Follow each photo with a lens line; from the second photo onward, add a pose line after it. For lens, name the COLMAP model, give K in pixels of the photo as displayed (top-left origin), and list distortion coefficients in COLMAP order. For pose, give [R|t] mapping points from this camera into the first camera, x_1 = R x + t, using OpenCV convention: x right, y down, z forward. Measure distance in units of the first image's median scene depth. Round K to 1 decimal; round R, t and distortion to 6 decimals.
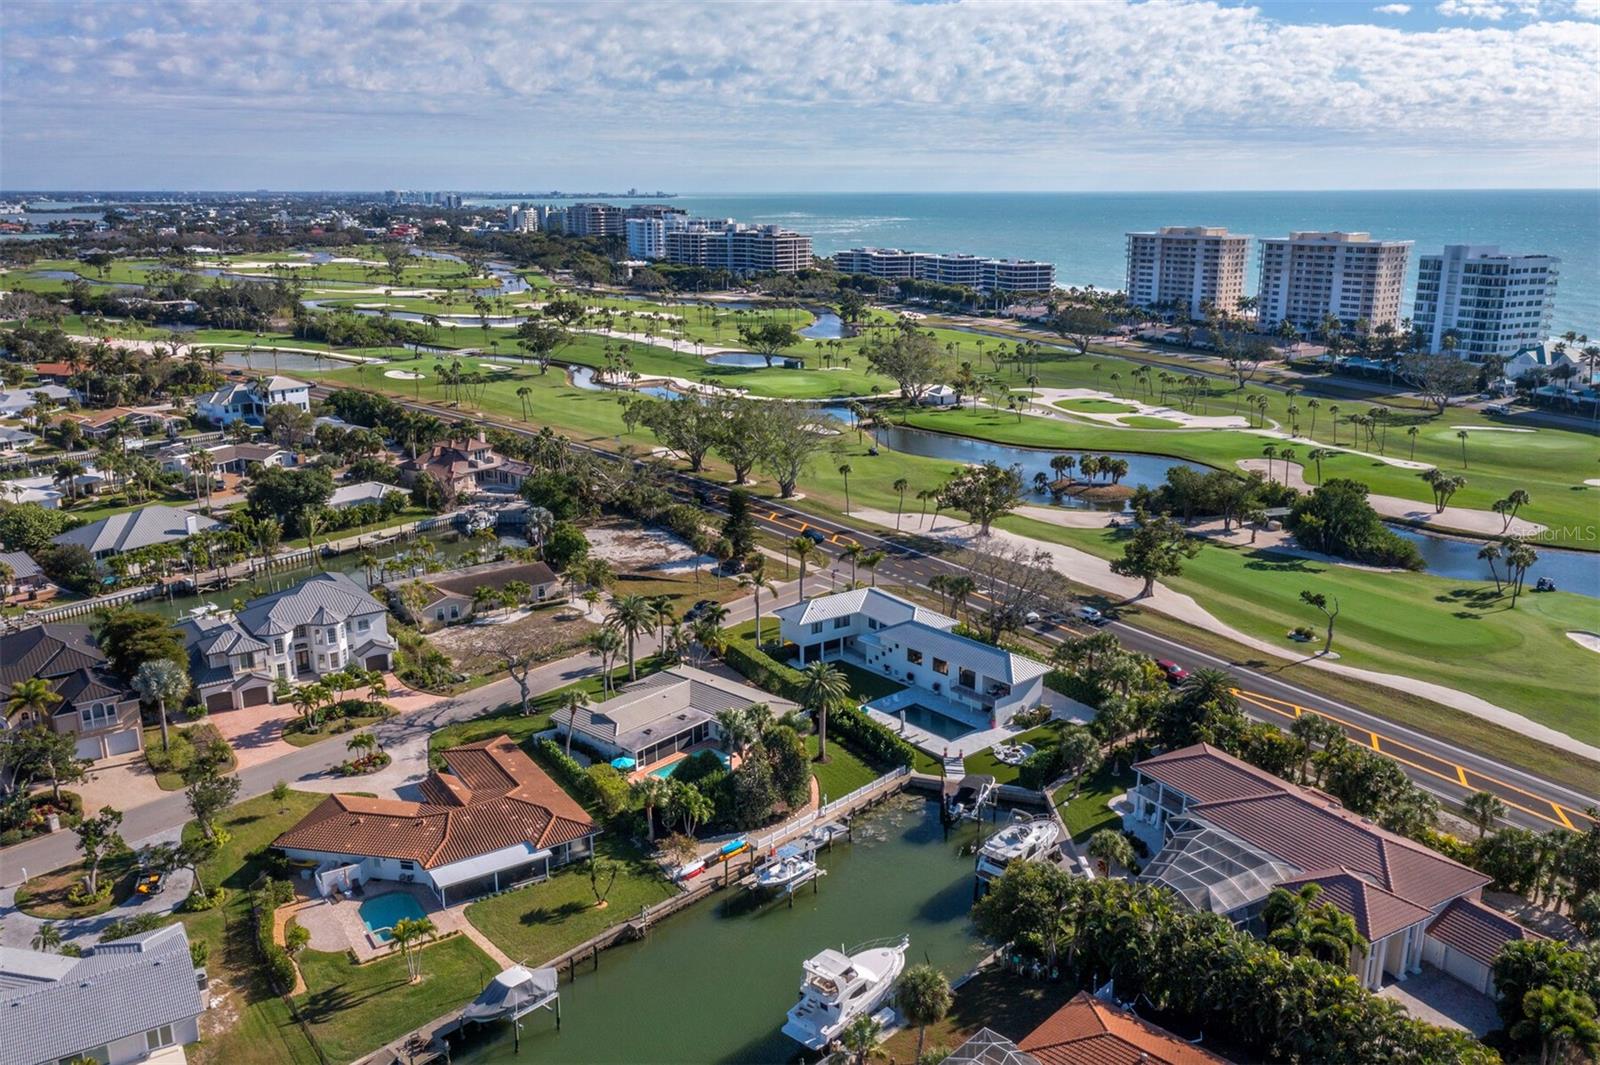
lens RADIAL K [[1273.0, 0, 799.5], [0, 1273.0, 557.6], [0, 0, 1]] dist [0.026989, -0.008030]
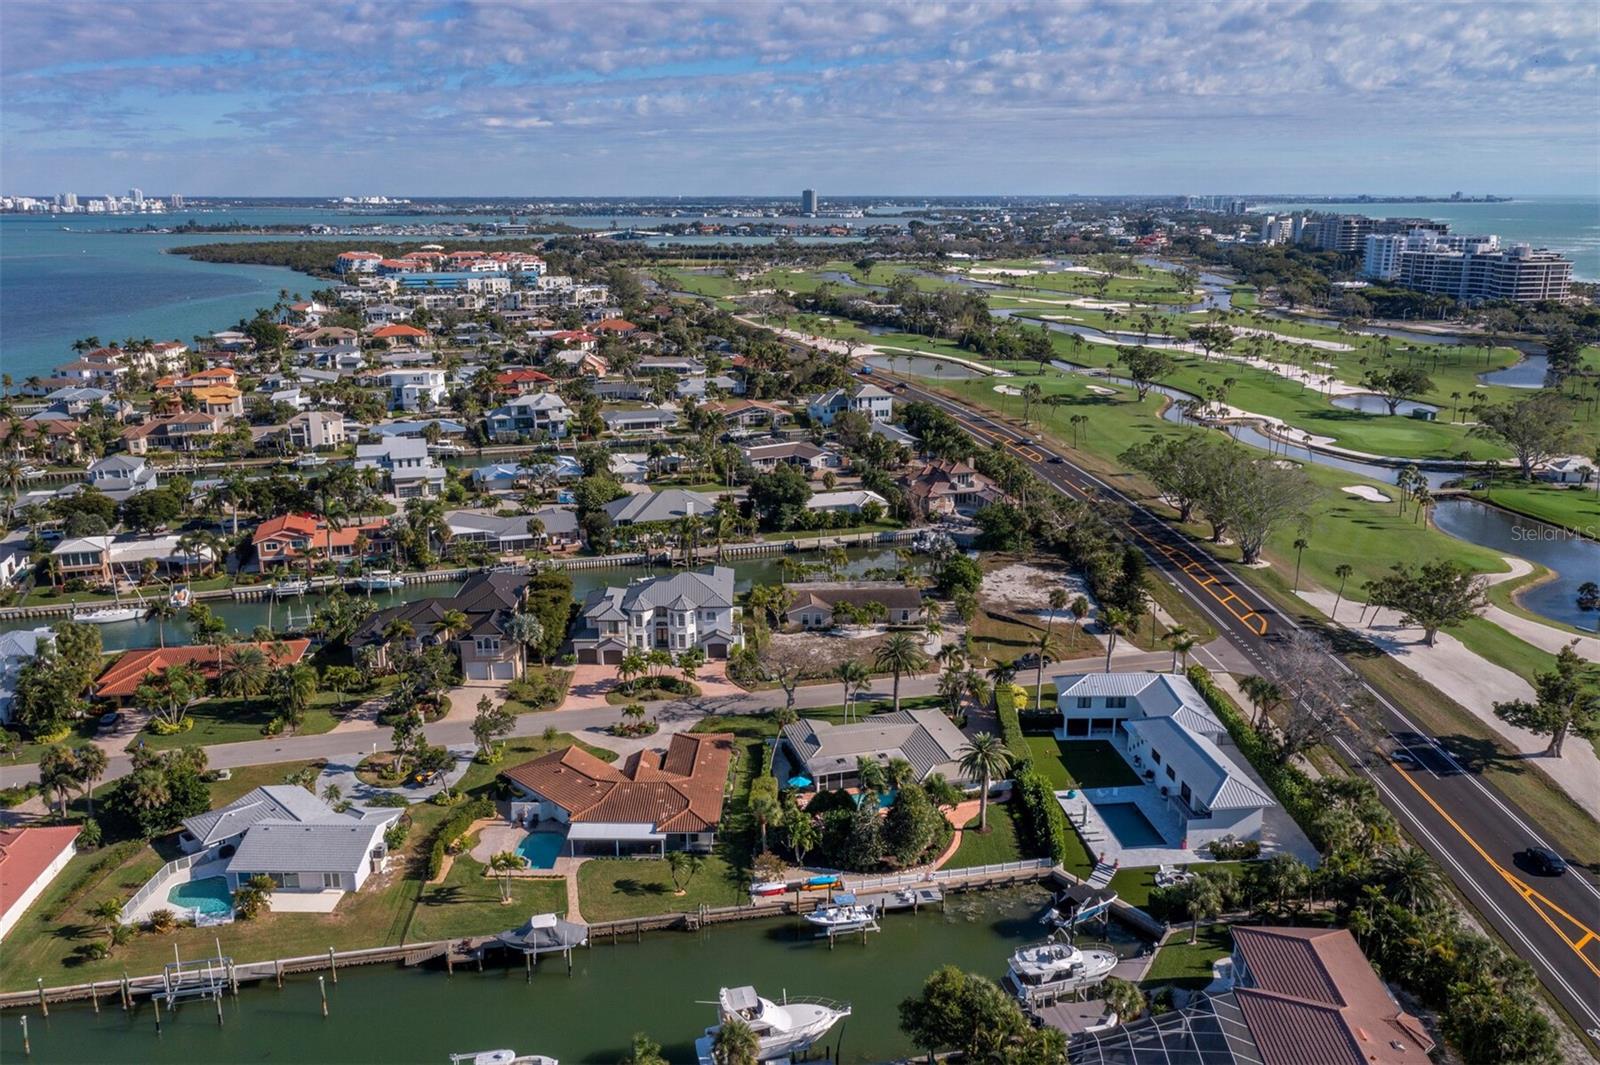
lens RADIAL K [[1280.7, 0, 800.0], [0, 1280.7, 532.5], [0, 0, 1]] dist [0.014591, 0.008958]
pose [[0.826715, 0.146607, -0.543184, 0.276647], [-0.157620, 0.987143, 0.026539, -0.052333], [0.540092, 0.063676, 0.839194, 0.034218]]
